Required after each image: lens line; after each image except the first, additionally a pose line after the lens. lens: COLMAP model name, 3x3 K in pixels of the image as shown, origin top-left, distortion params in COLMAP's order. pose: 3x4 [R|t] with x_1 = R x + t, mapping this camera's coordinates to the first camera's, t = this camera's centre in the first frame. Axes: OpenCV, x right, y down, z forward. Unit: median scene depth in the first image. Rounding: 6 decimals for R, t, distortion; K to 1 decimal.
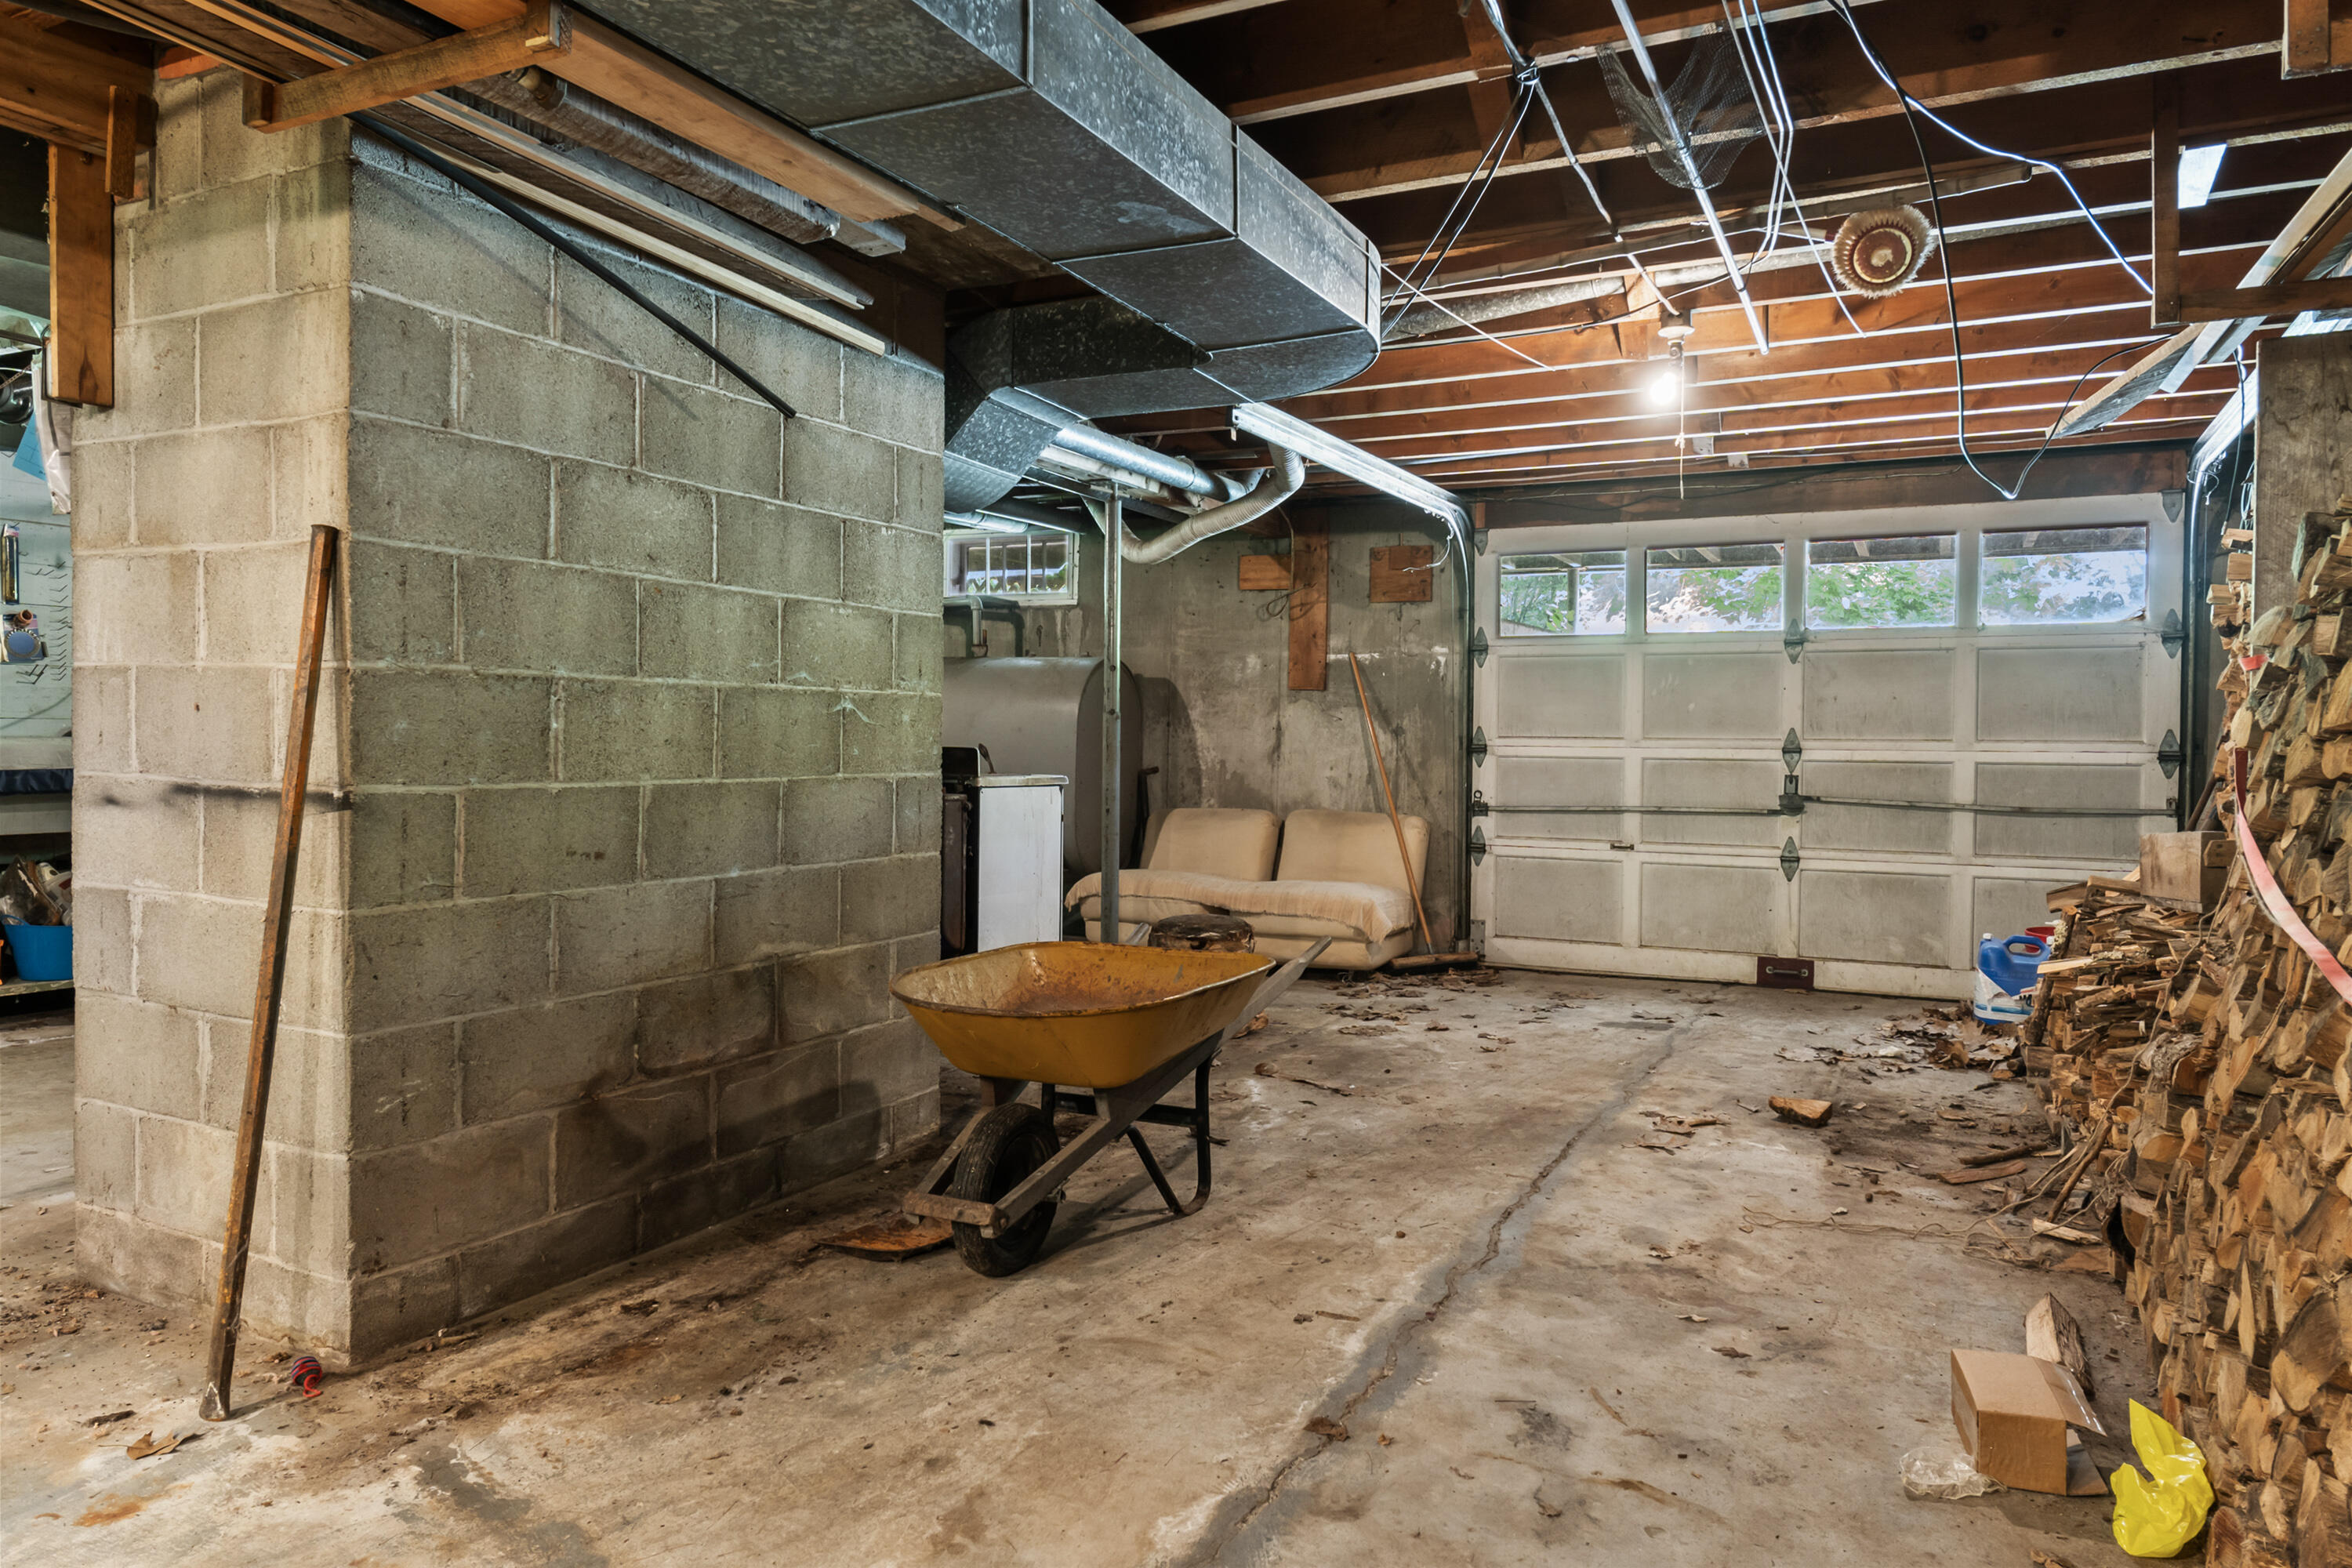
lens RADIAL K [[1522.9, 0, 1181.0], [0, 1522.9, 775.5], [0, 0, 1]] dist [-0.002571, 0.000042]
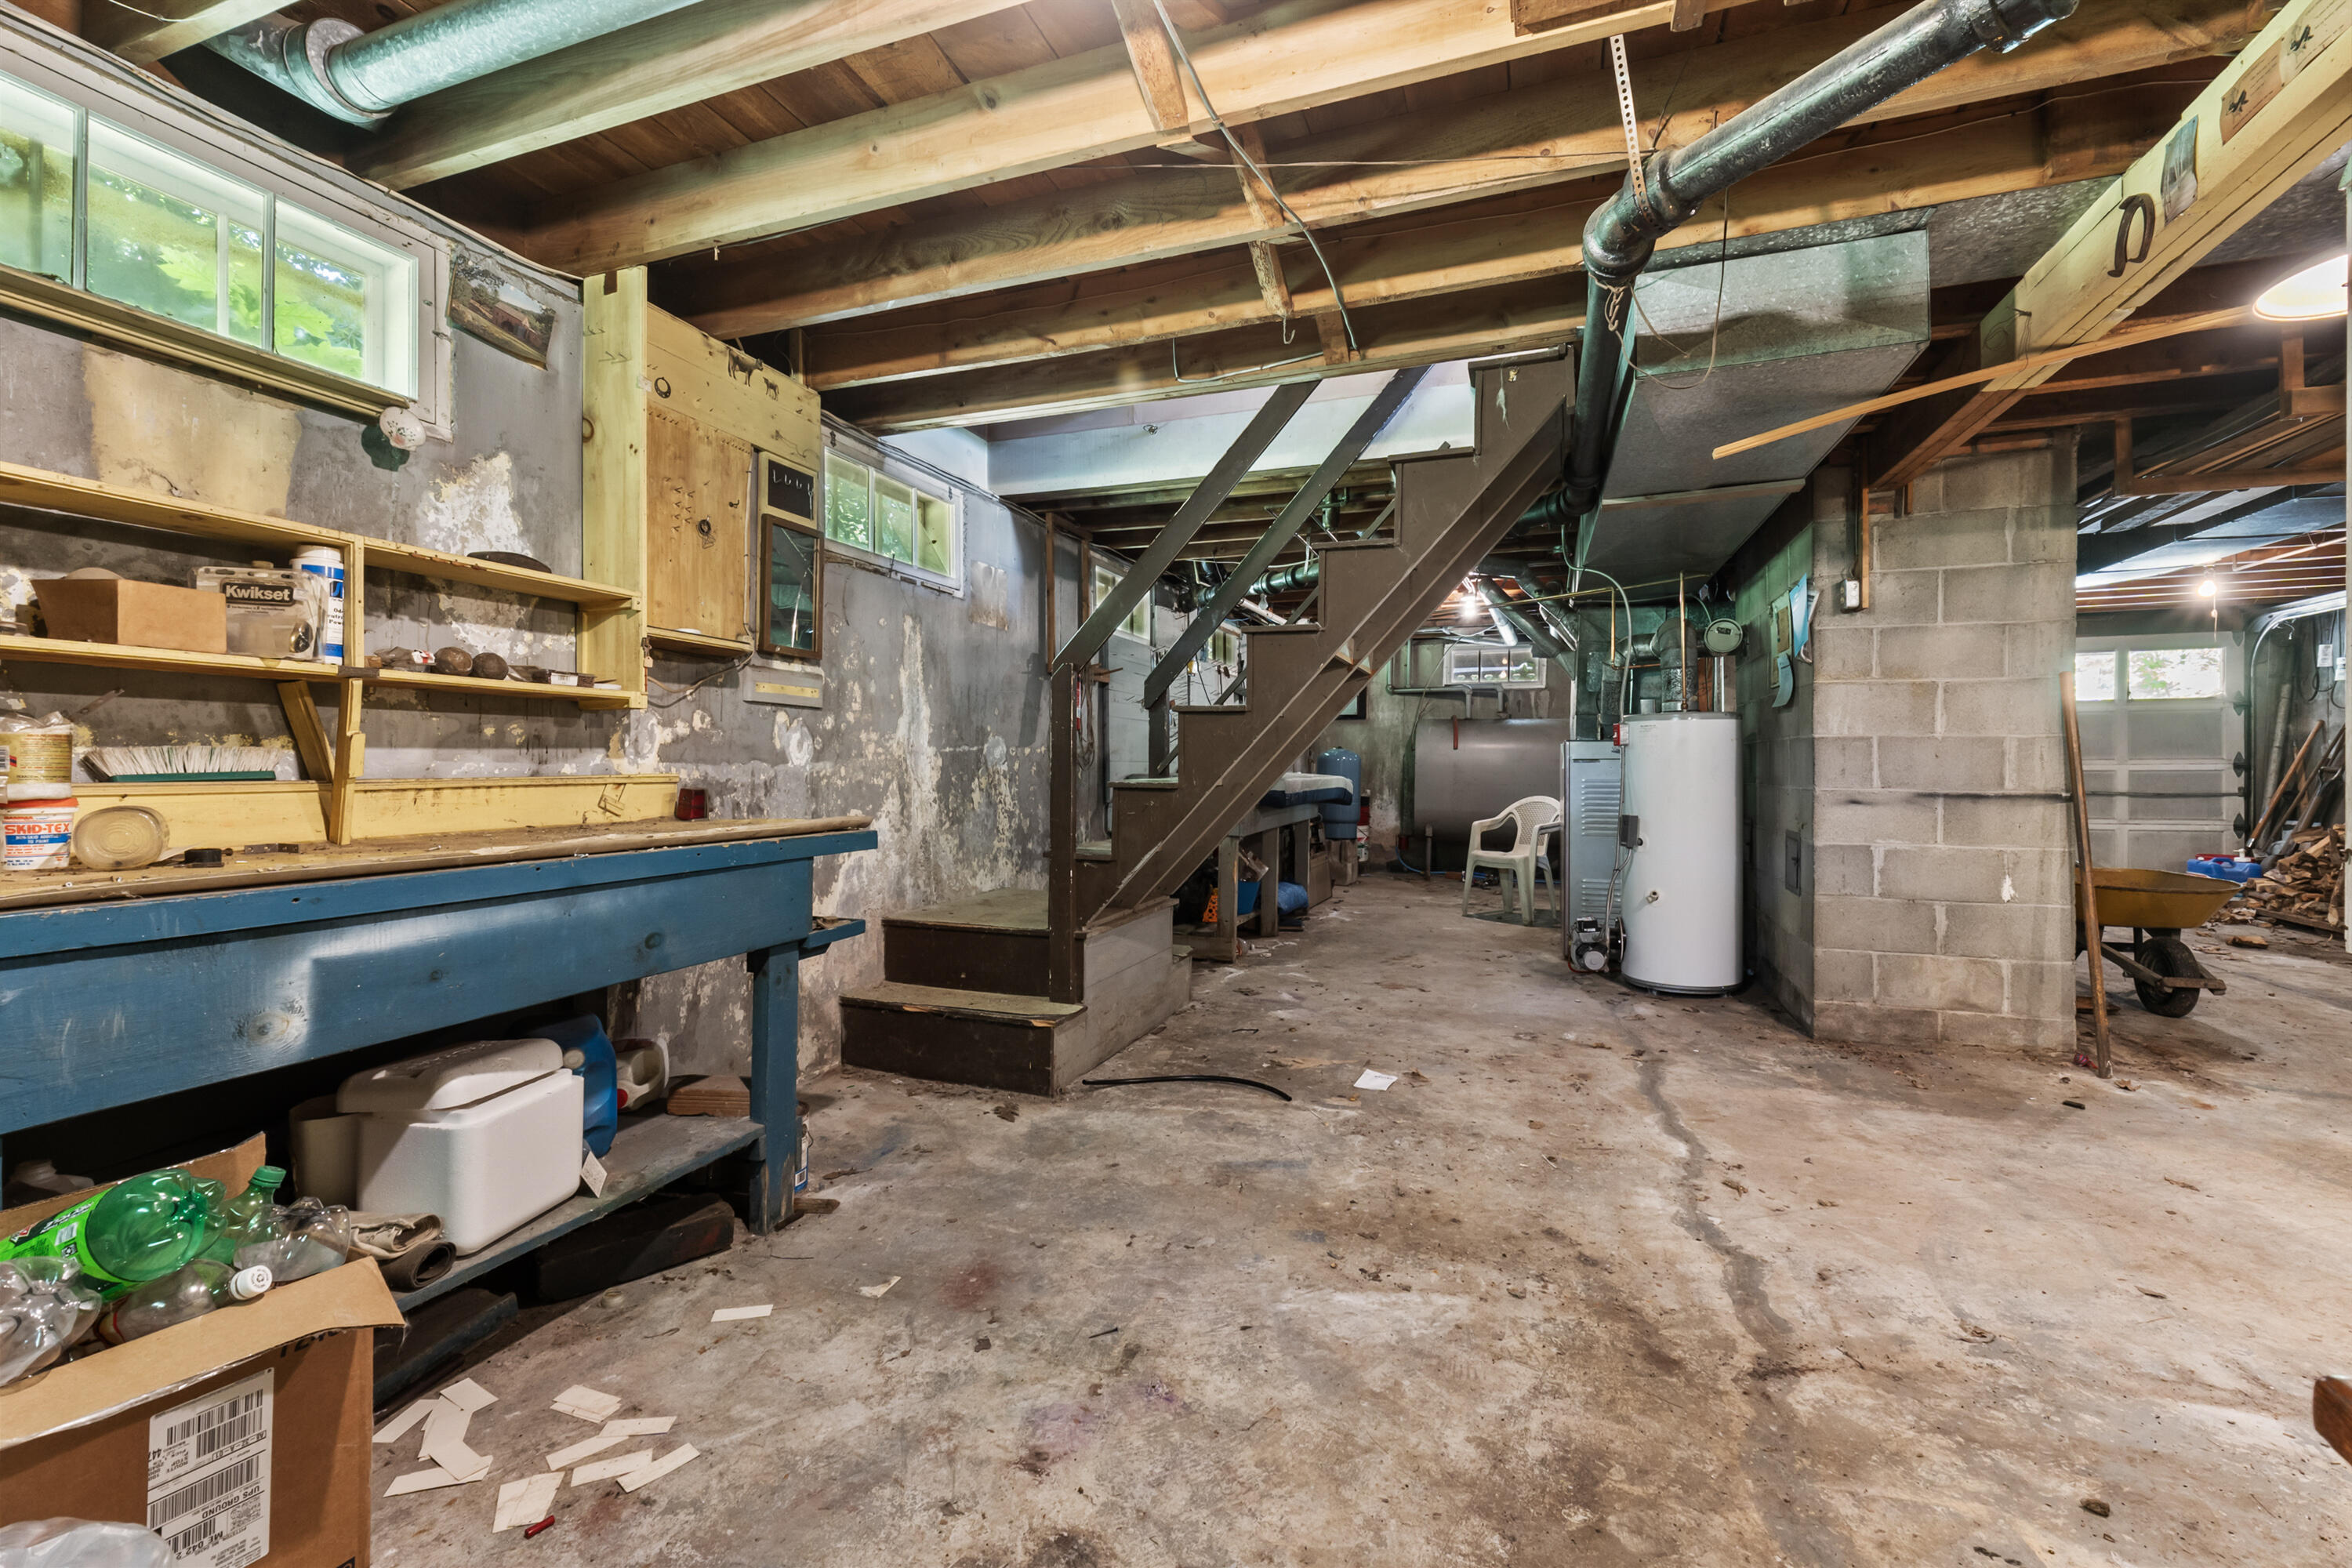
lens RADIAL K [[984.2, 0, 1173.0], [0, 984.2, 775.0], [0, 0, 1]] dist [-0.006484, -0.000750]
pose [[0.994371, -0.015847, 0.104759, -0.847908], [0.017132, 0.999788, -0.011384, -0.009831], [-0.104556, 0.013114, 0.994432, -0.107369]]
